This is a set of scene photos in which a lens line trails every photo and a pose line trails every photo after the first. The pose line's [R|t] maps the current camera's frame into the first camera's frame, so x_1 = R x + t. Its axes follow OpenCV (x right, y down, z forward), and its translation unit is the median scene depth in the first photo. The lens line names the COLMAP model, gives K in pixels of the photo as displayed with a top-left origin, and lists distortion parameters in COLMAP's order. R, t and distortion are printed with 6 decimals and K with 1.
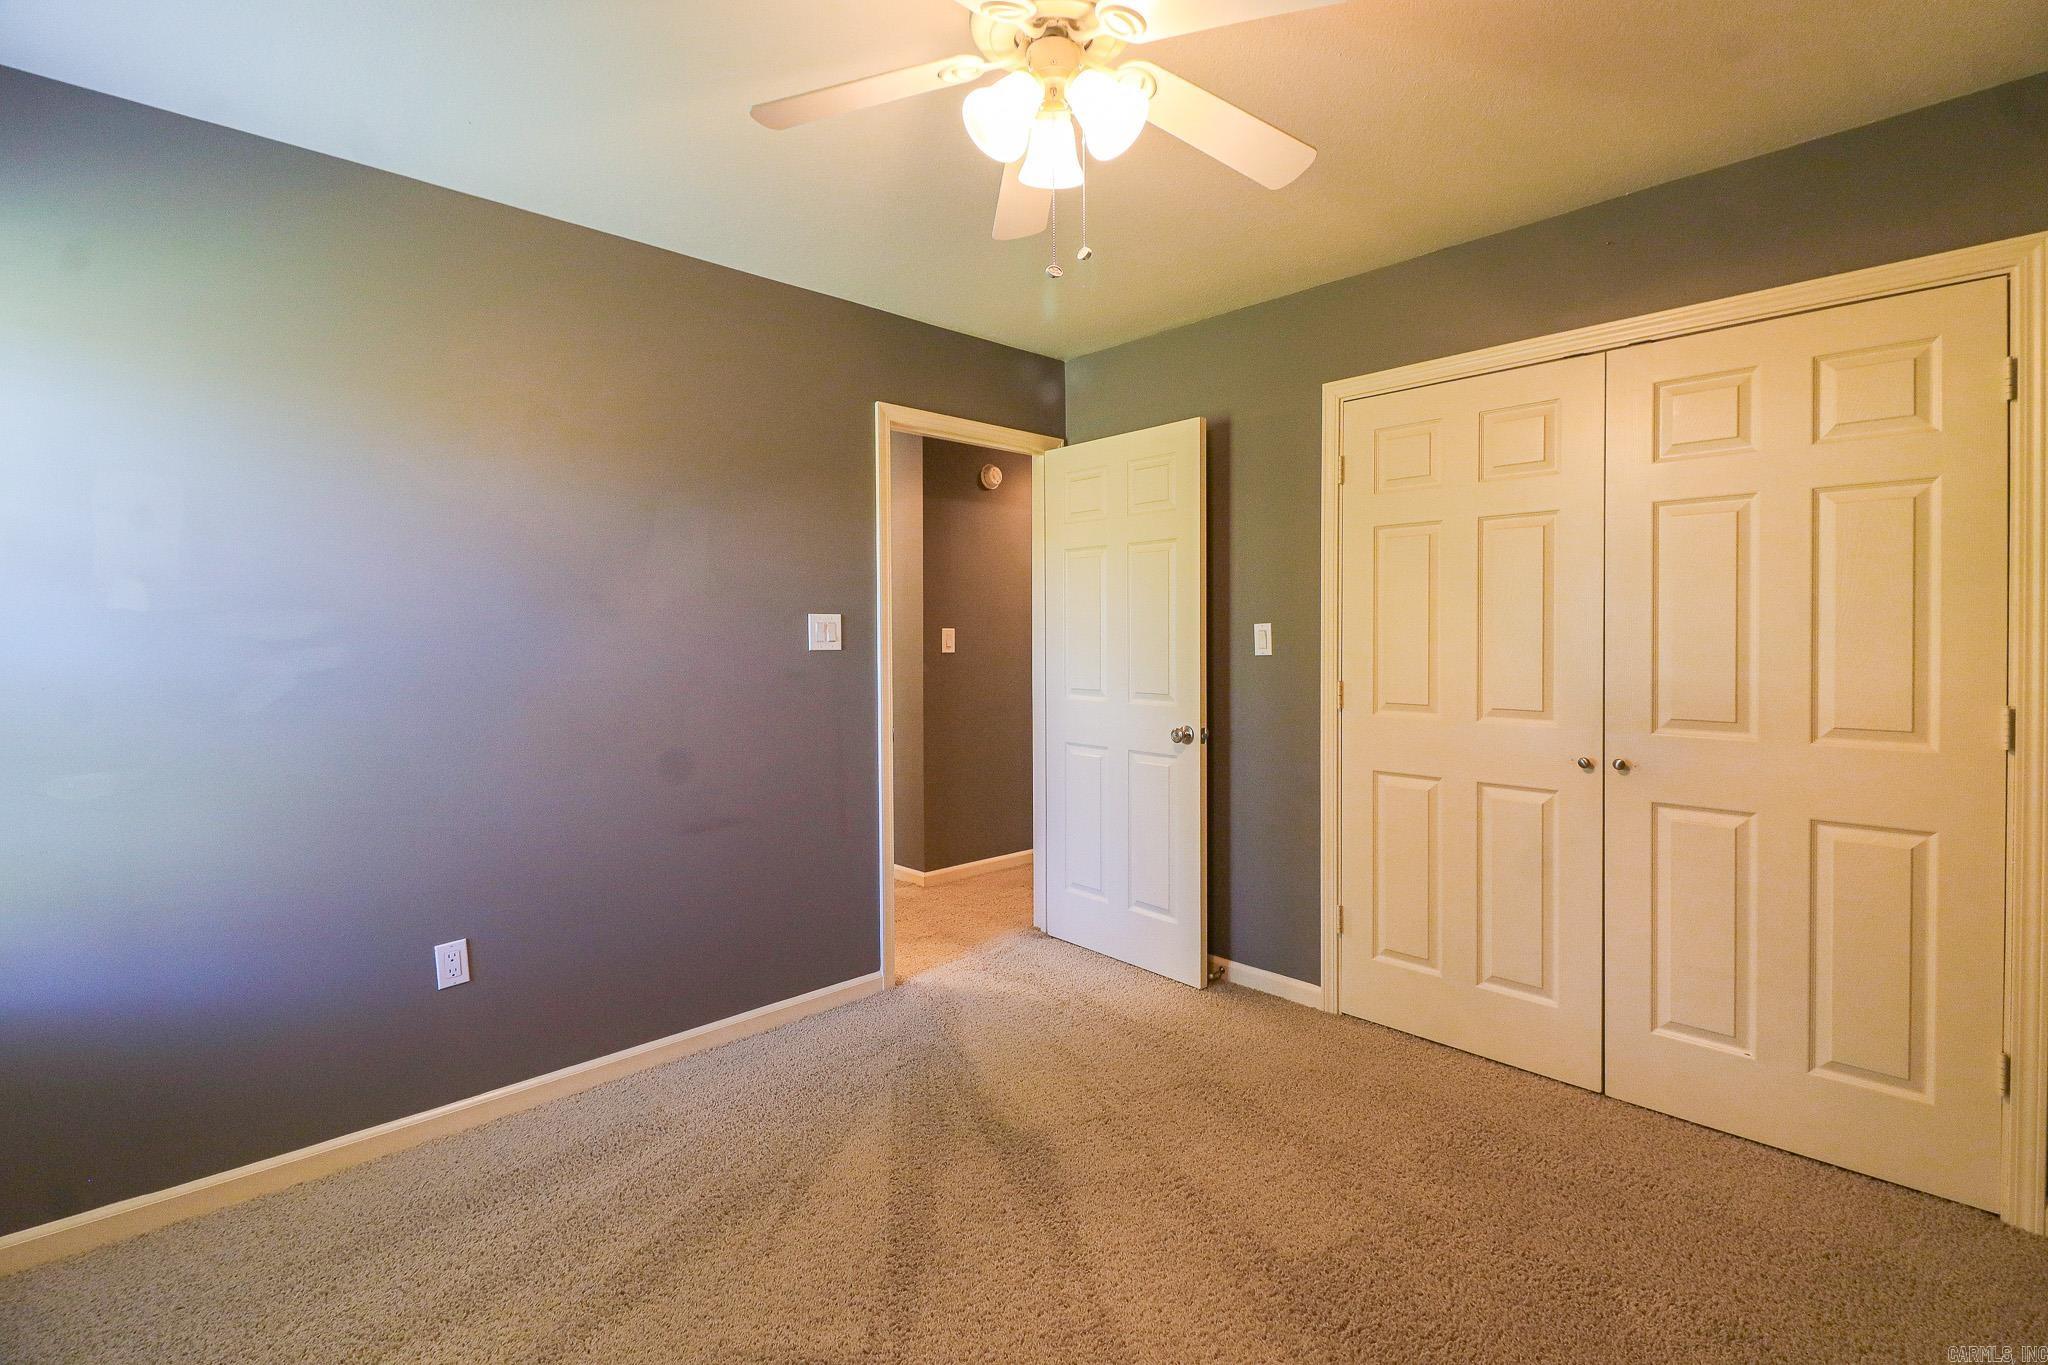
lens RADIAL K [[957.3, 0, 1050.7], [0, 957.3, 664.6], [0, 0, 1]] dist [-0.000662, -0.000116]
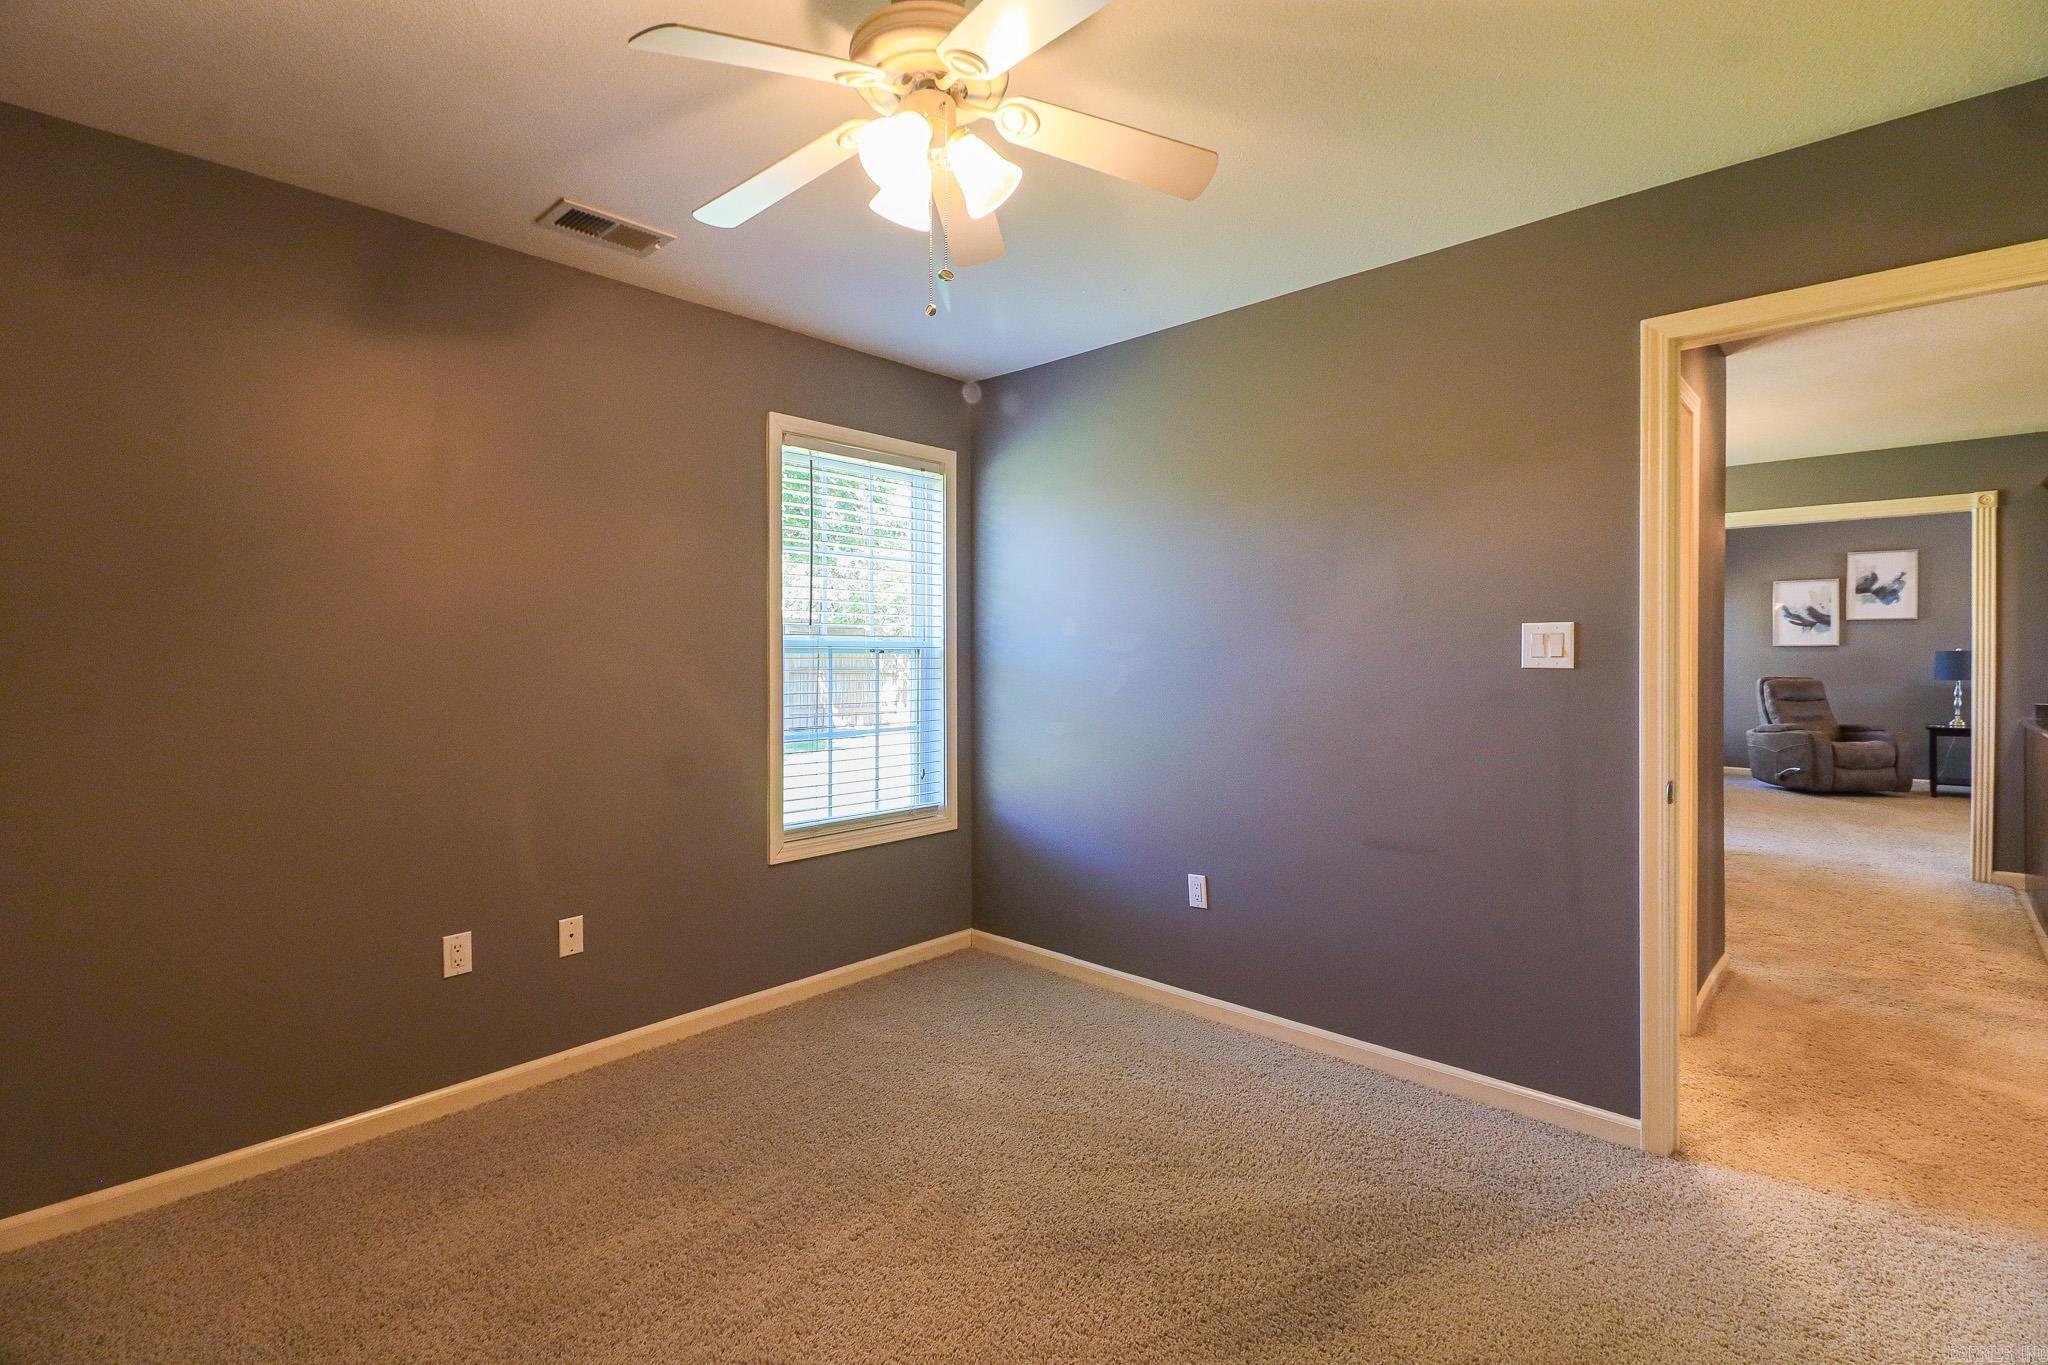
lens RADIAL K [[957.3, 0, 1050.7], [0, 957.3, 664.6], [0, 0, 1]] dist [-0.000662, -0.000116]
pose [[0.036491, 0.016292, -0.999201, 0.546314], [-0.030431, 0.999422, 0.015184, -0.017264], [0.998871, 0.029852, 0.036966, 0.558068]]
